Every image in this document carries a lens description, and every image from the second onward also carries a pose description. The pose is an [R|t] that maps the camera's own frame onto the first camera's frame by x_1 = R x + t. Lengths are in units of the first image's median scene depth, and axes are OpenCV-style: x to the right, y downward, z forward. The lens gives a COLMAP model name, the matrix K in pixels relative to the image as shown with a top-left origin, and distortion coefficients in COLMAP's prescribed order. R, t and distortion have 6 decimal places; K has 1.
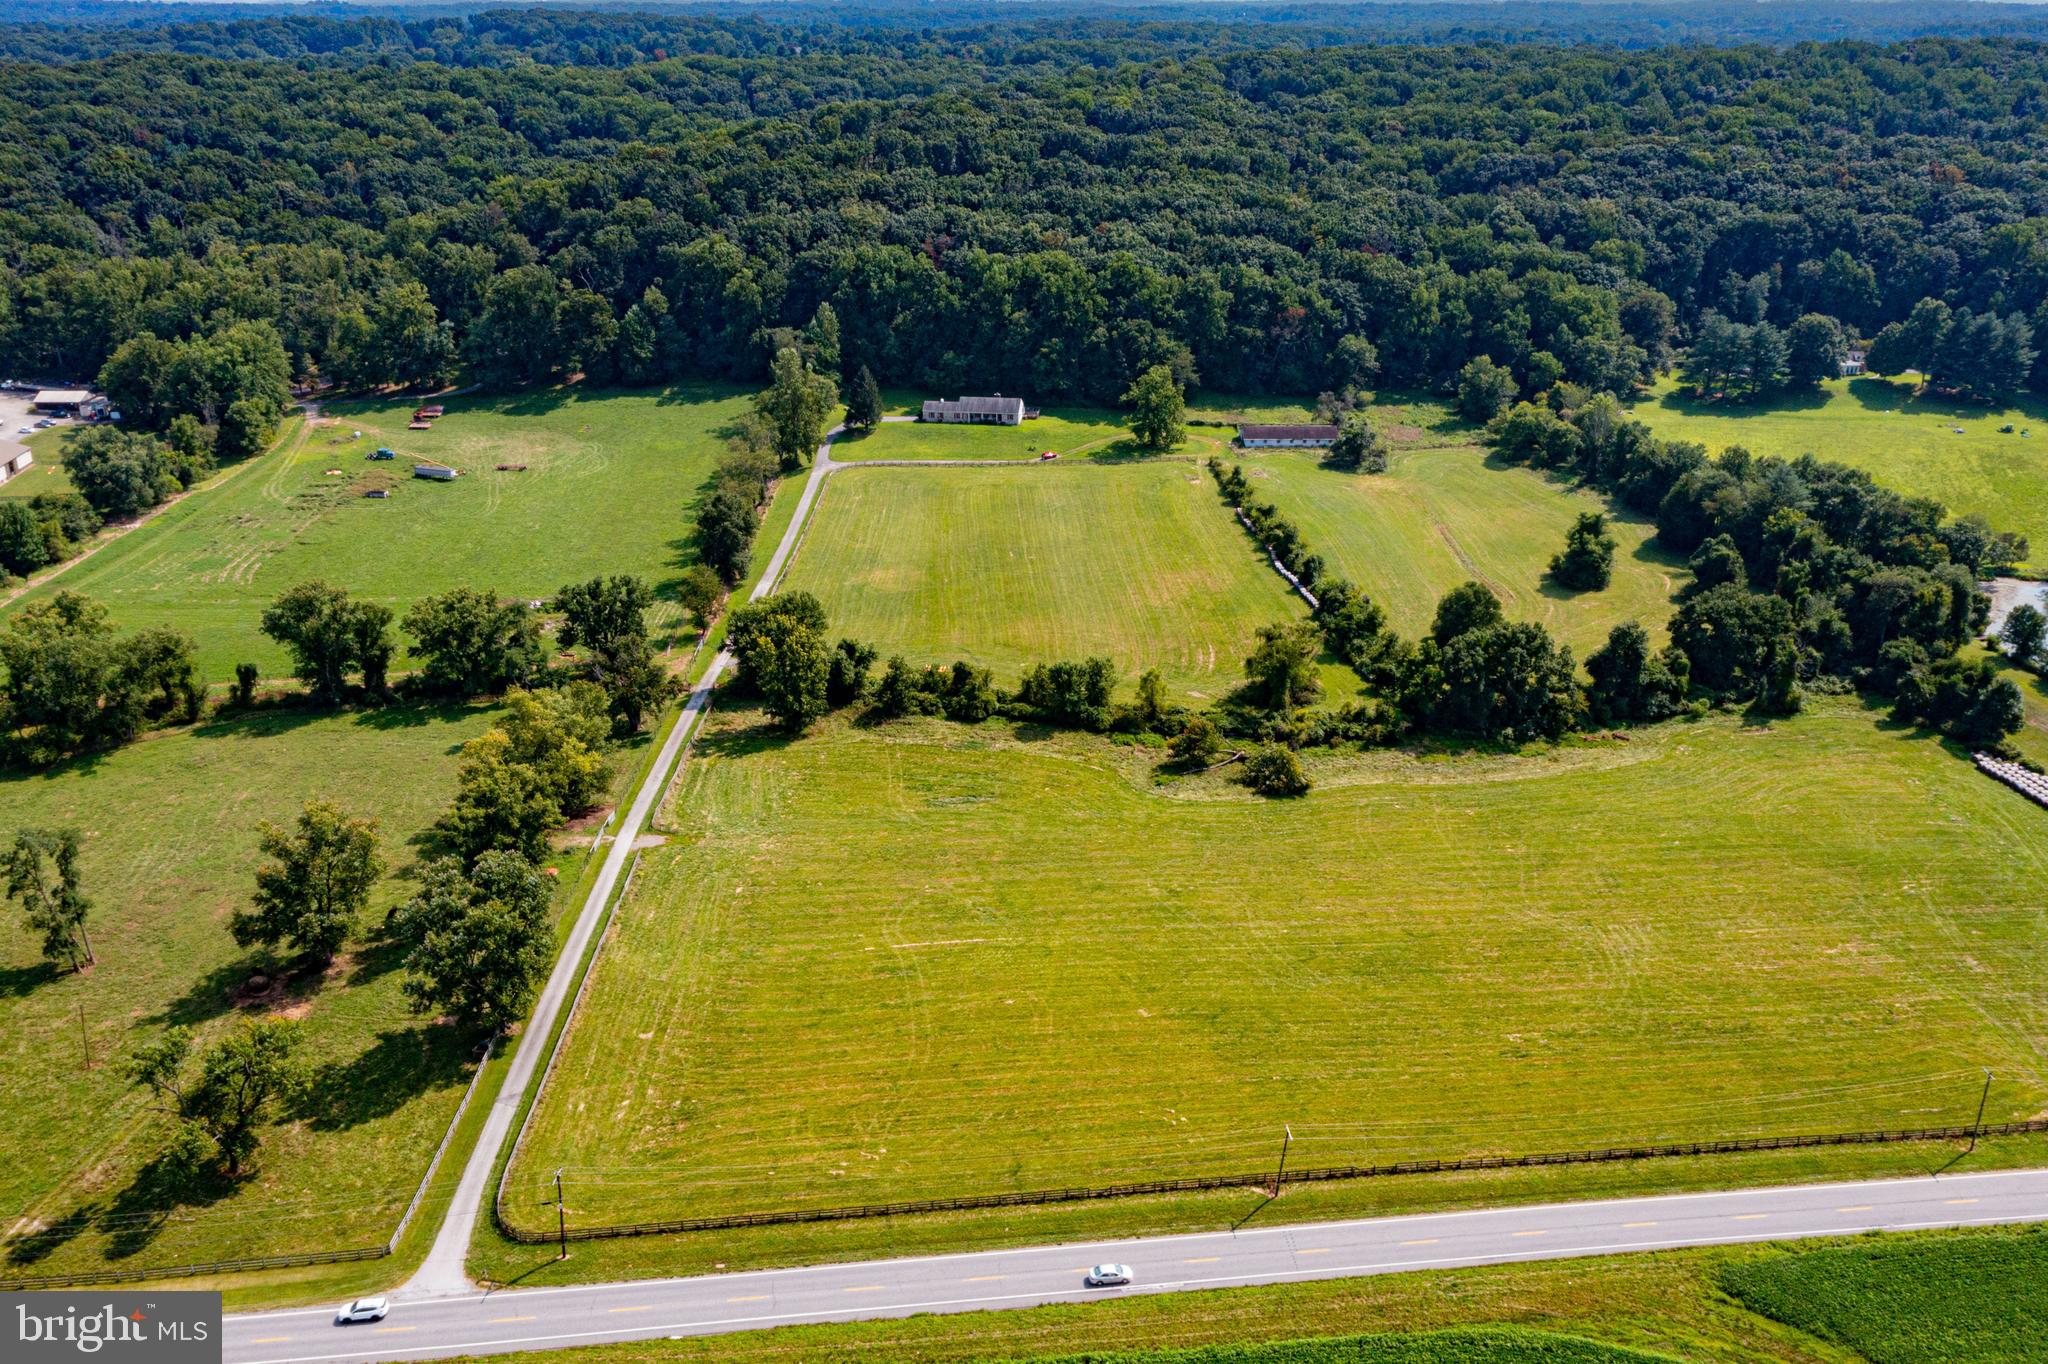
lens RADIAL K [[1747.5, 0, 1019.0], [0, 1747.5, 679.0], [0, 0, 1]] dist [-0.006693, 0.023883]
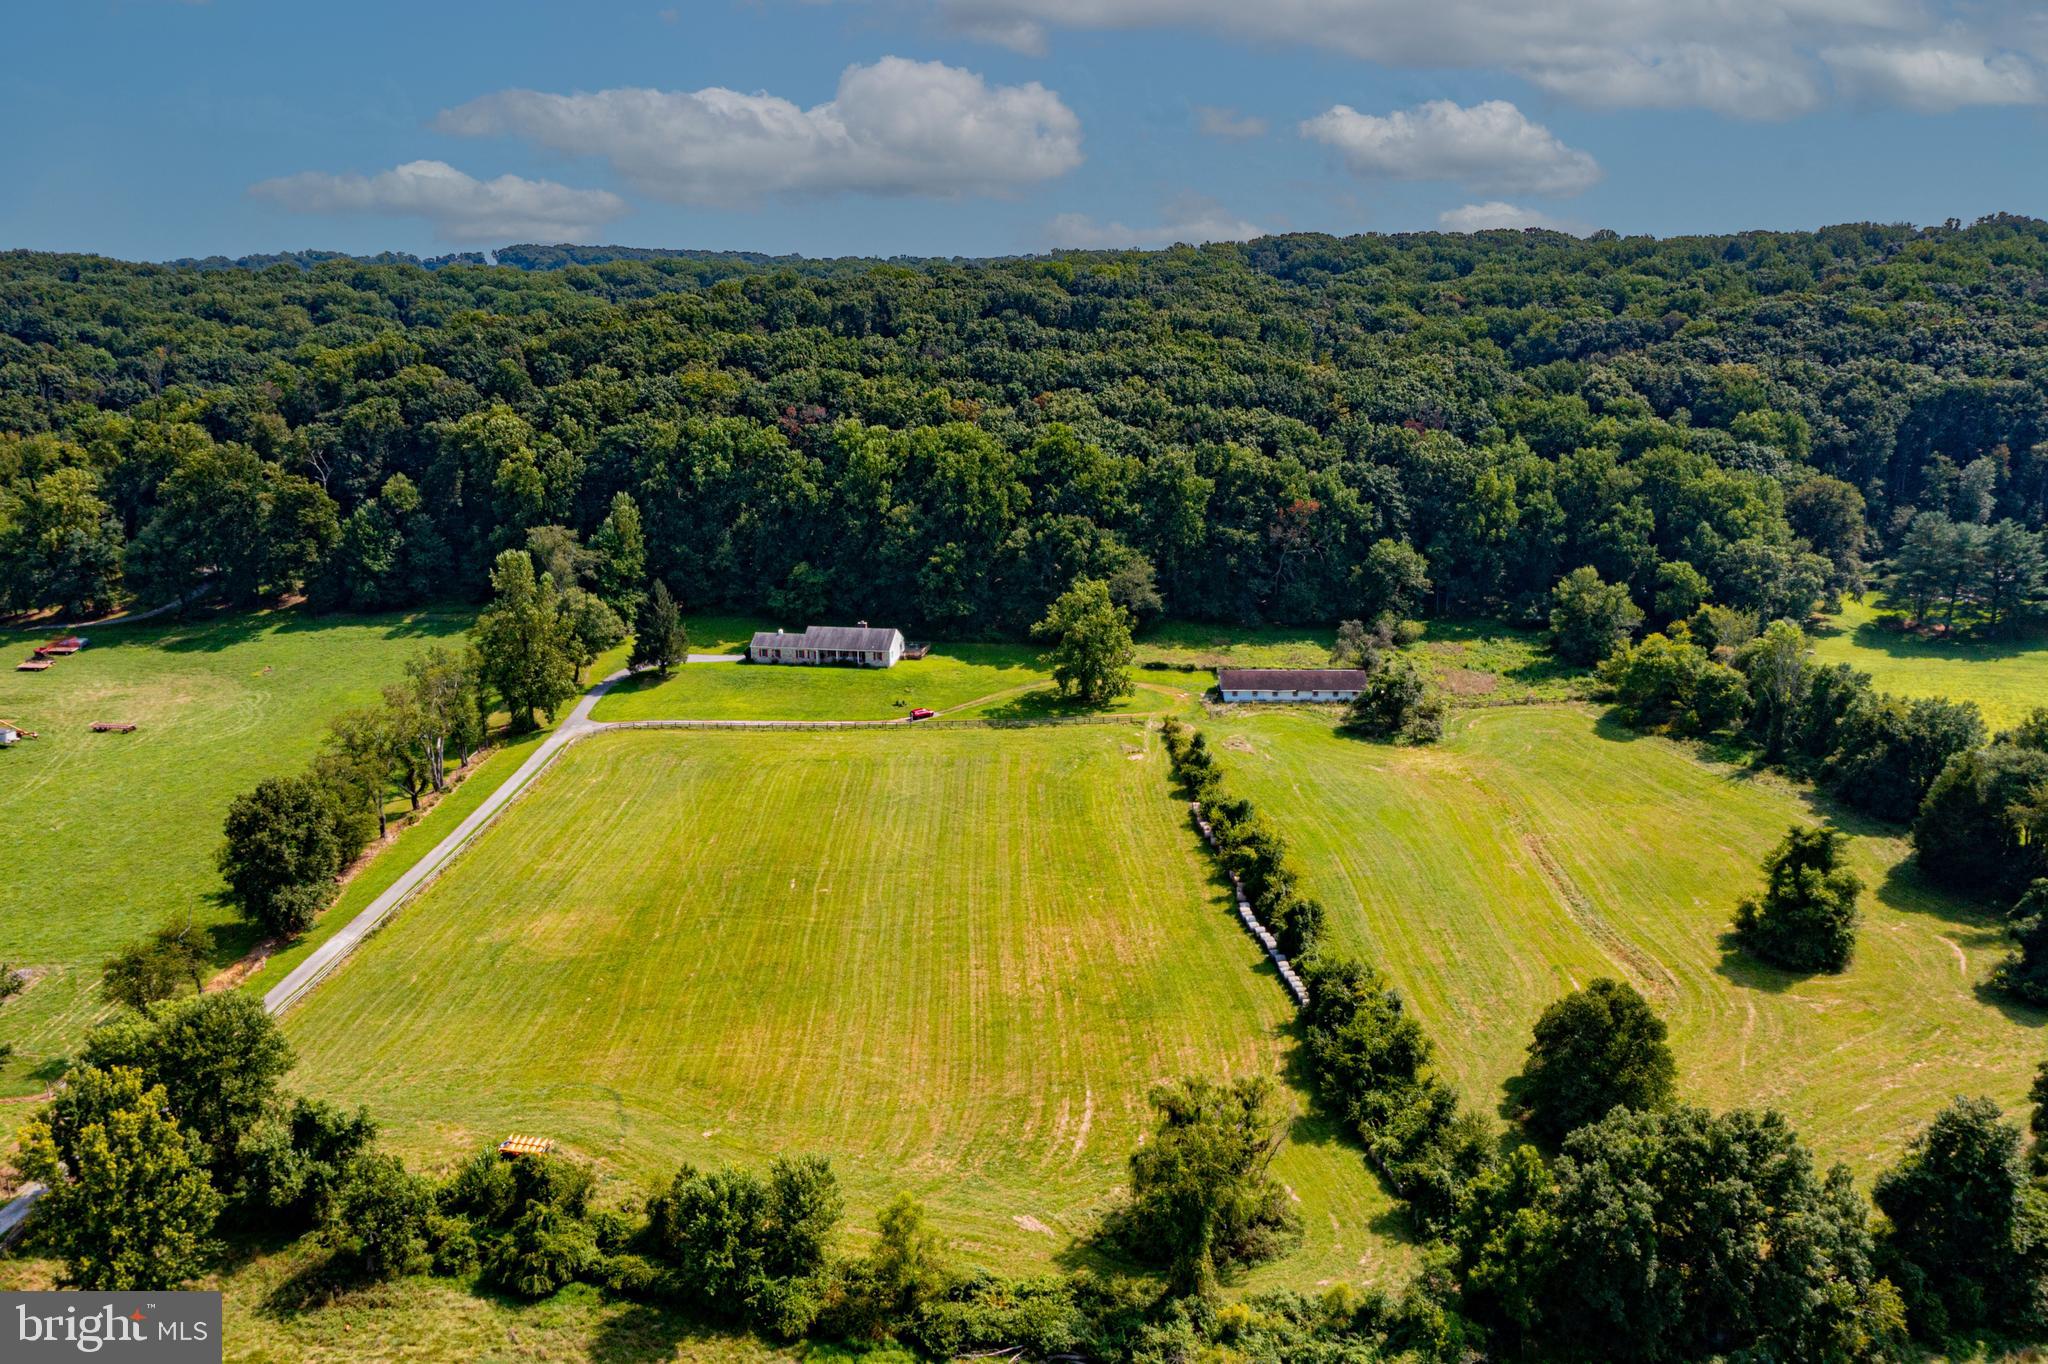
lens RADIAL K [[1747.5, 0, 1017.9], [0, 1747.5, 682.0], [0, 0, 1]] dist [-0.006693, 0.023883]
pose [[0.999014, 0.003672, -0.044238, 0.093868], [-0.009728, 0.990458, -0.137472, -0.057051], [0.043311, 0.137766, 0.989517, 0.401764]]
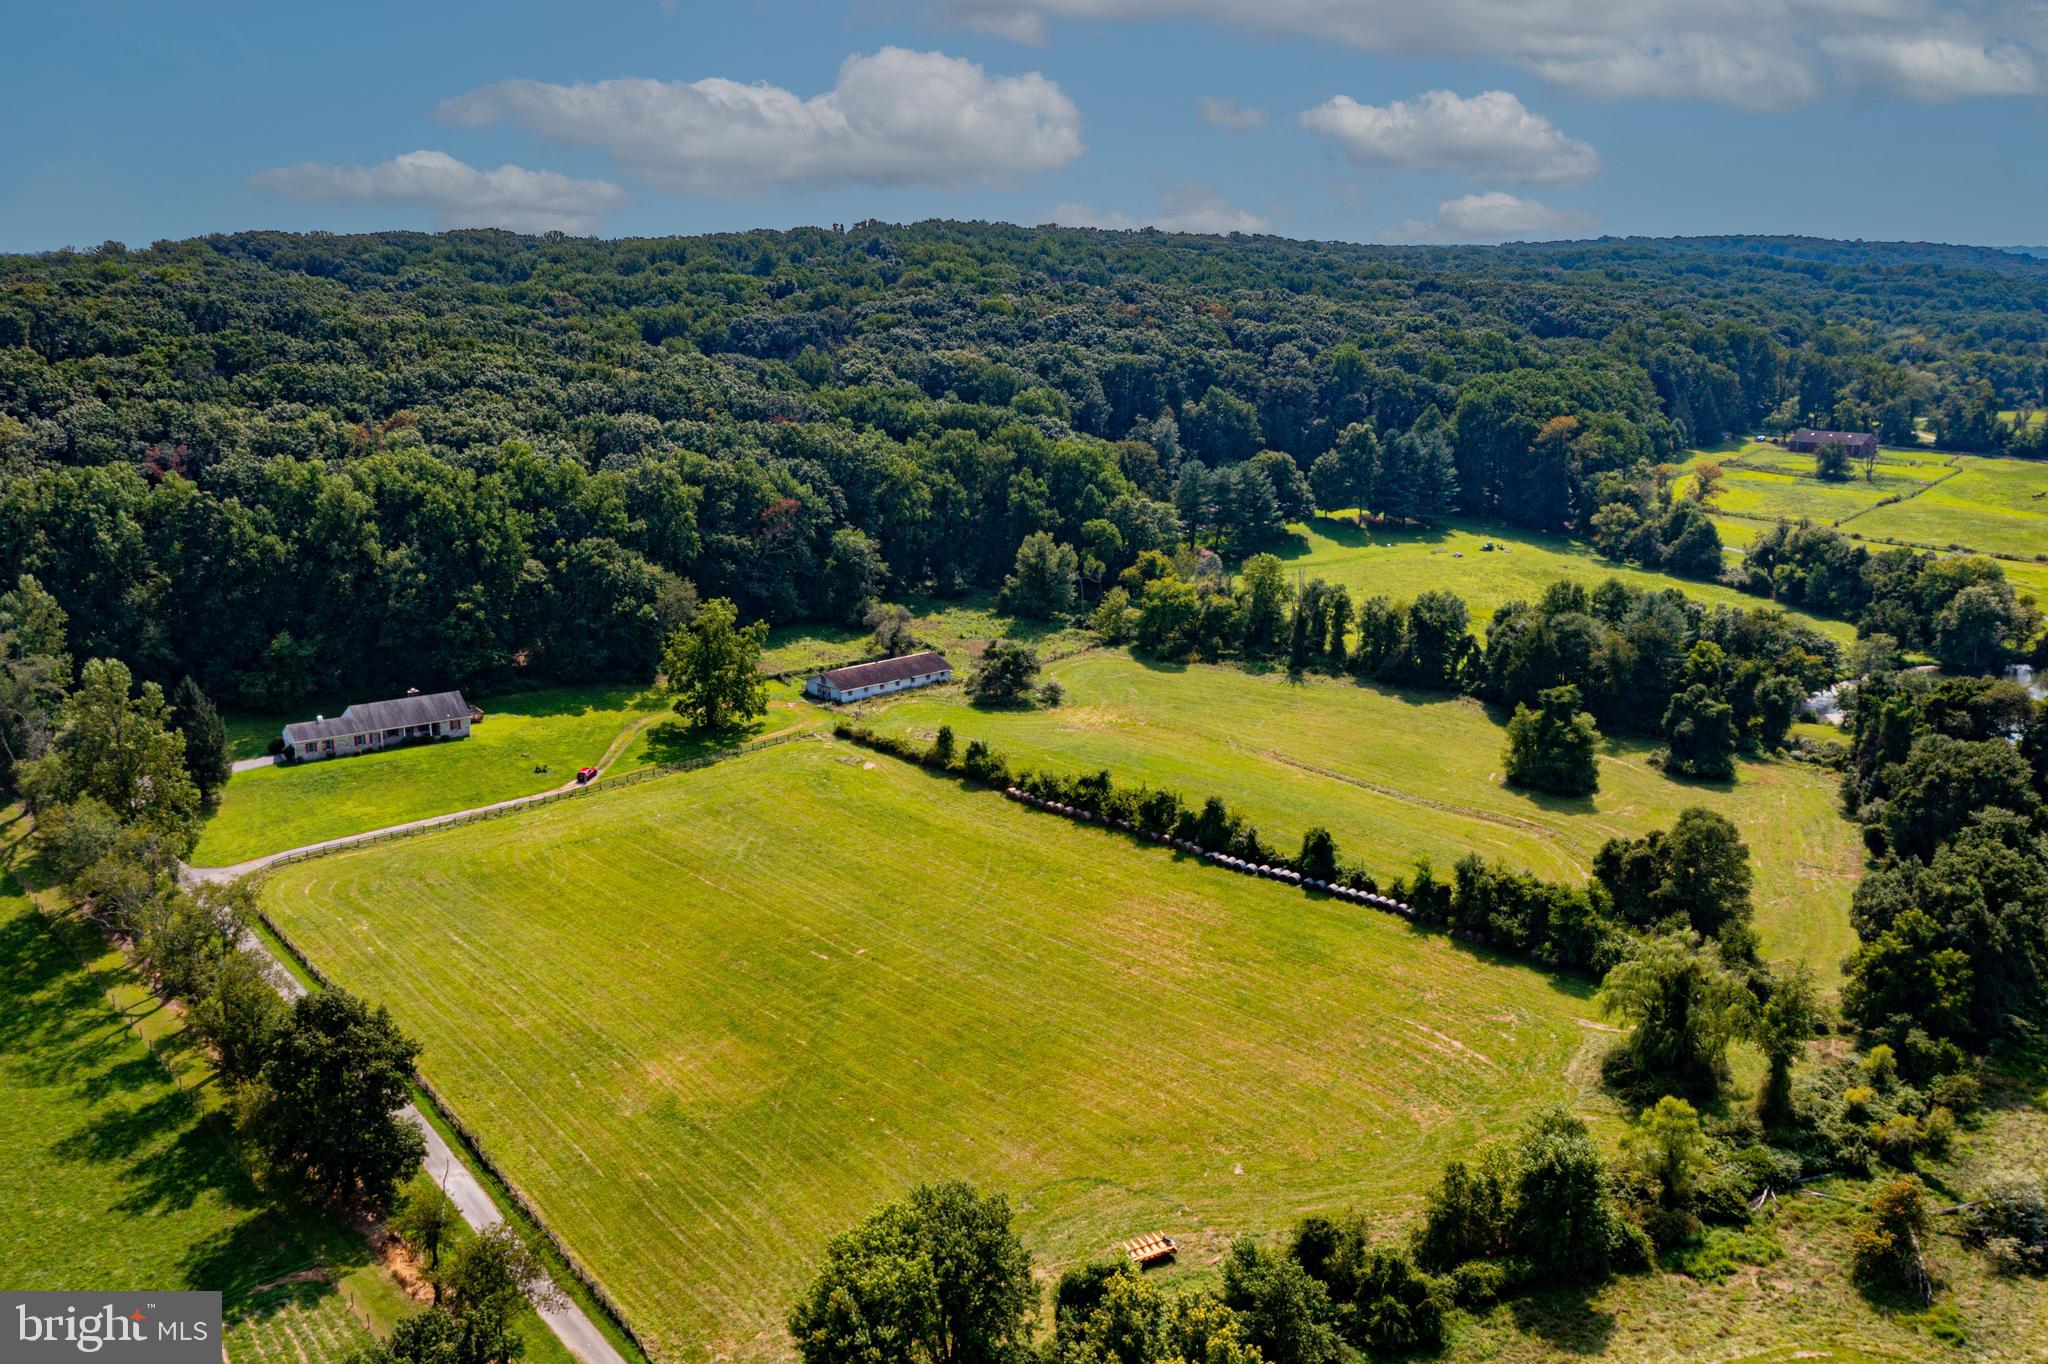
lens RADIAL K [[1747.5, 0, 1007.1], [0, 1747.5, 688.0], [0, 0, 1]] dist [-0.006693, 0.023883]
pose [[0.757433, -0.164307, 0.631901, -0.270765], [0.247622, 0.967803, -0.045166, -0.108419], [-0.604134, 0.190683, 0.773732, 0.531346]]
